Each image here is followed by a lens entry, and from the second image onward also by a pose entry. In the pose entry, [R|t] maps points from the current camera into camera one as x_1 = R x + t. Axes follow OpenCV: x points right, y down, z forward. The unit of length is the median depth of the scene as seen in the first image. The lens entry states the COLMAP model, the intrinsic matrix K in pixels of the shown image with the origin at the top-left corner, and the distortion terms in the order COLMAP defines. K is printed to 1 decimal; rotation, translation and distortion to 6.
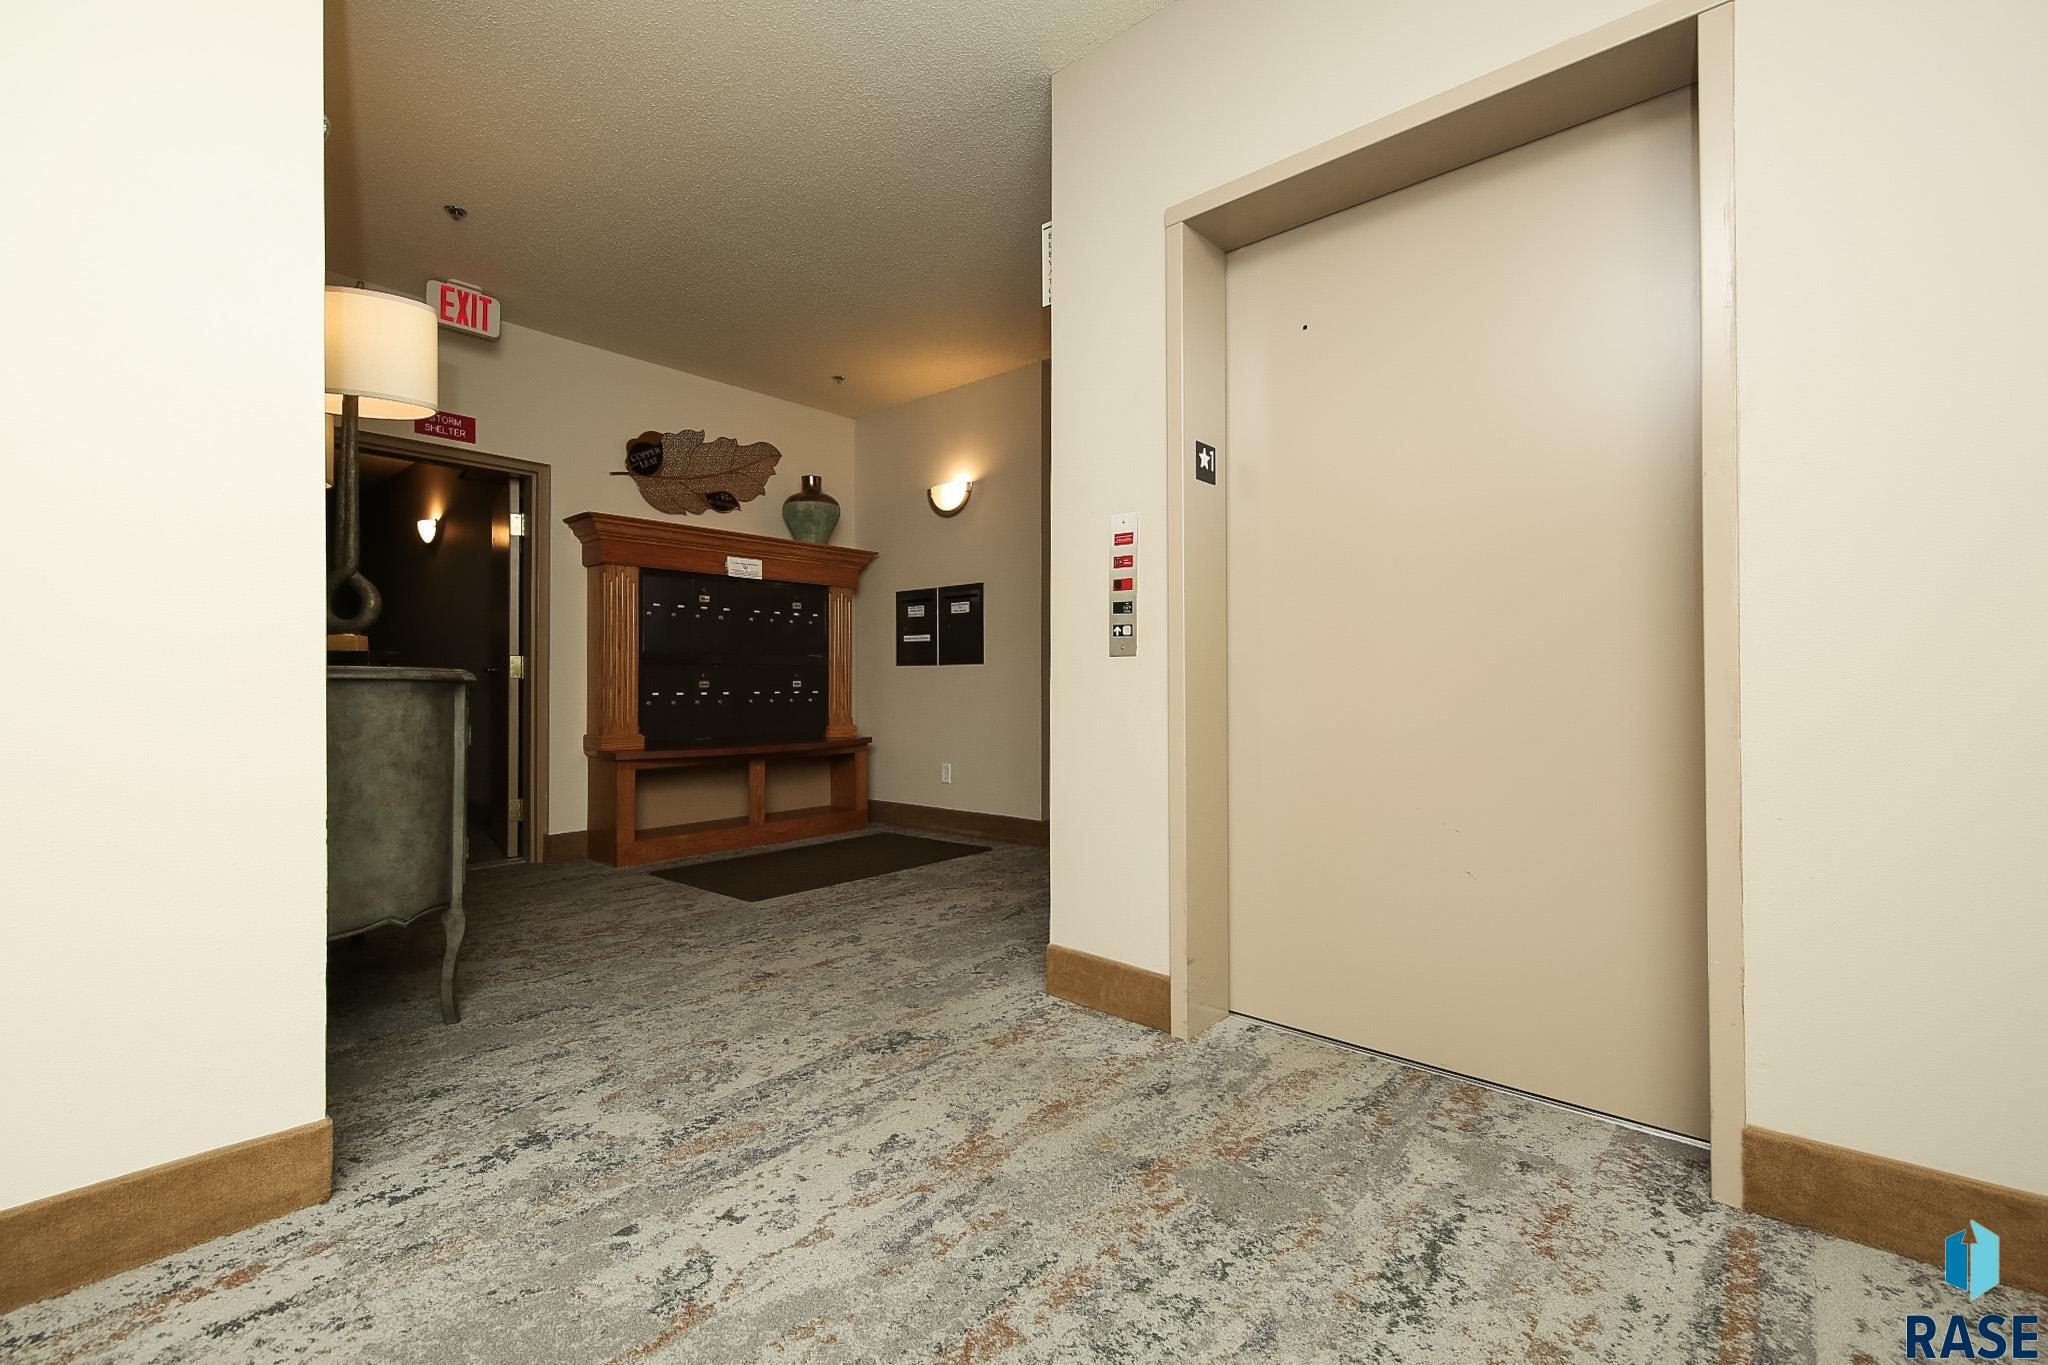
lens RADIAL K [[848.5, 0, 1008.5], [0, 848.5, 677.7], [0, 0, 1]] dist [0.012050, -0.005367]
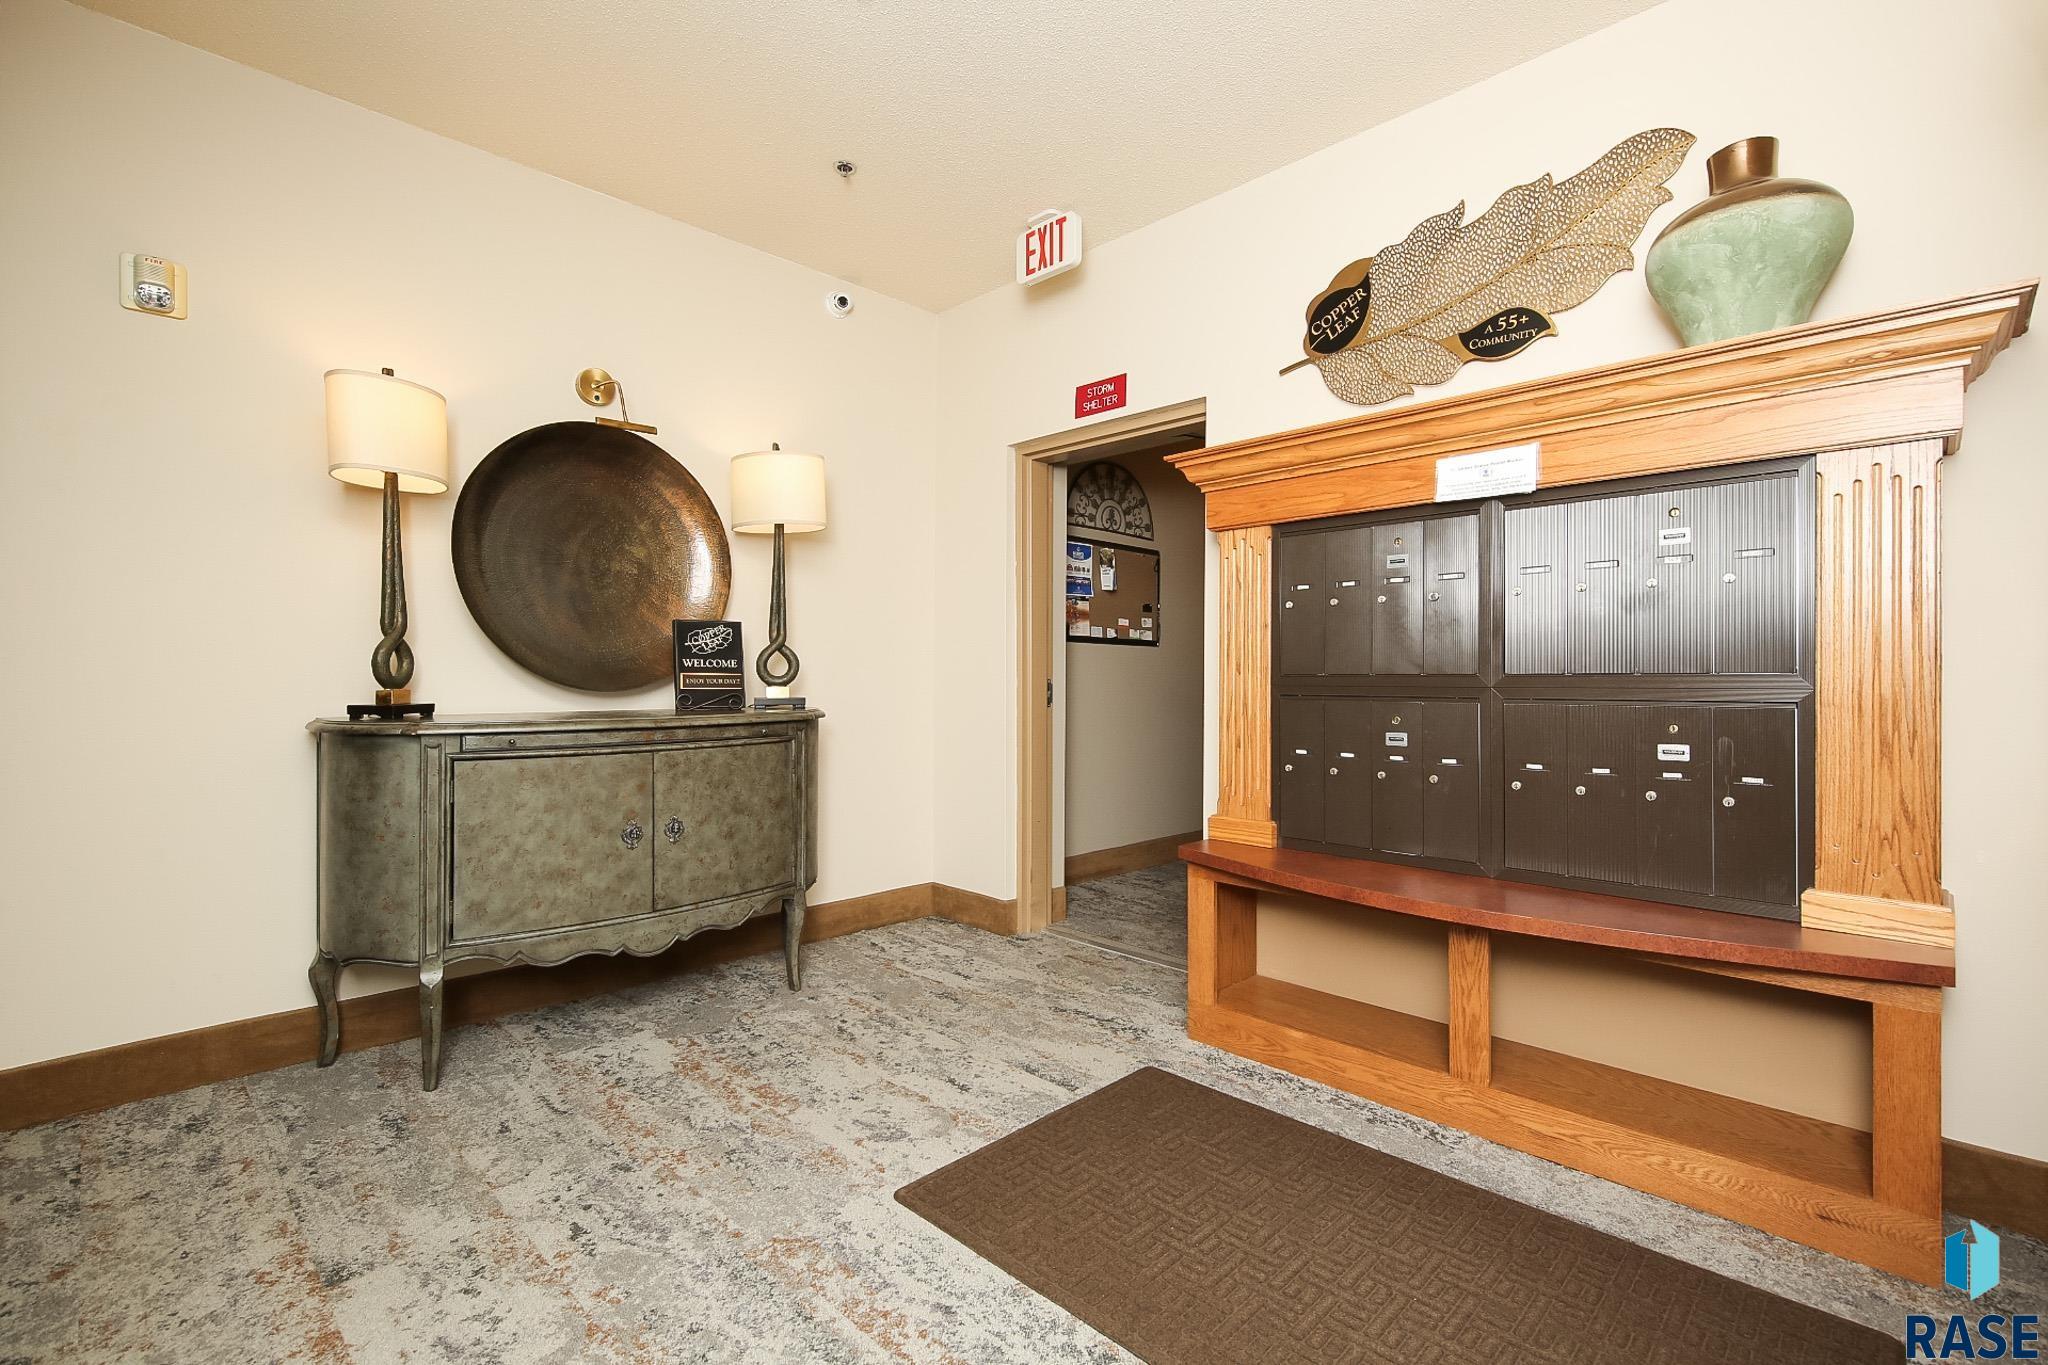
lens RADIAL K [[916.3, 0, 1024.0], [0, 916.3, 682.5], [0, 0, 1]] dist [-0.000330, 0.000096]
pose [[-0.042569, 0.004160, -0.999085, 0.201156], [0.004105, 0.999984, 0.003989, -0.032916], [0.999085, -0.003931, -0.042585, 0.971768]]
